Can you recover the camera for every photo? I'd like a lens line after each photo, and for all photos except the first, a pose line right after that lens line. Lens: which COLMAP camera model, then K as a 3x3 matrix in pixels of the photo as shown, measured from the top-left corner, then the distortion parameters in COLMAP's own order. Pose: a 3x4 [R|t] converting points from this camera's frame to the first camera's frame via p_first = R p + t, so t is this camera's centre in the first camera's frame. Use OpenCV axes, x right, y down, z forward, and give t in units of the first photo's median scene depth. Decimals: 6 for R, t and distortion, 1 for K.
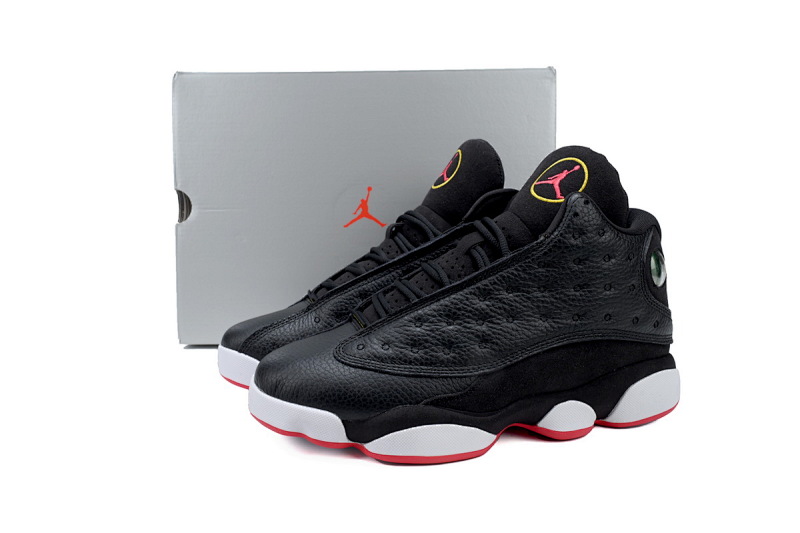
lens RADIAL K [[626.1, 0, 400.0], [0, 626.1, 266.5], [0, 0, 1]] dist [0.000273, 0.000588]
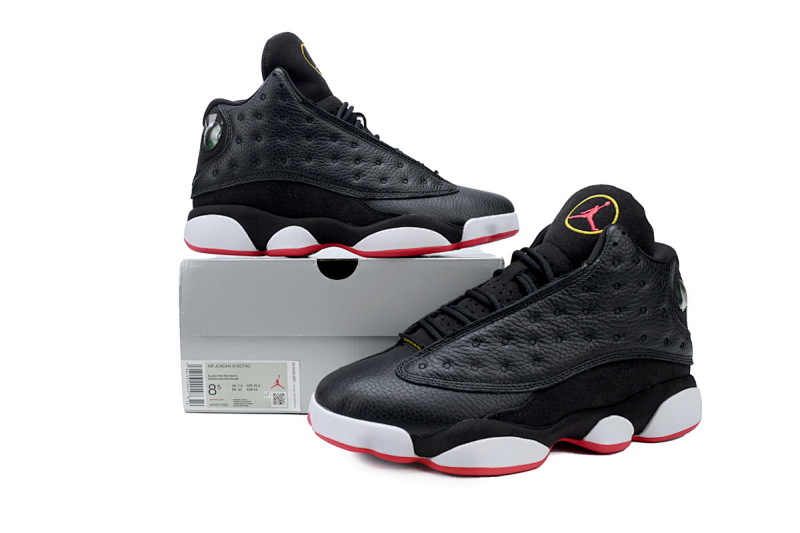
lens RADIAL K [[626.1, 0, 400.0], [0, 626.1, 266.5], [0, 0, 1]] dist [0.000273, 0.000588]
pose [[0.996442, 0.005749, 0.084091, -0.188609], [0.000945, 0.996847, -0.079345, 0.043783], [-0.084282, 0.079142, 0.993294, -0.062659]]
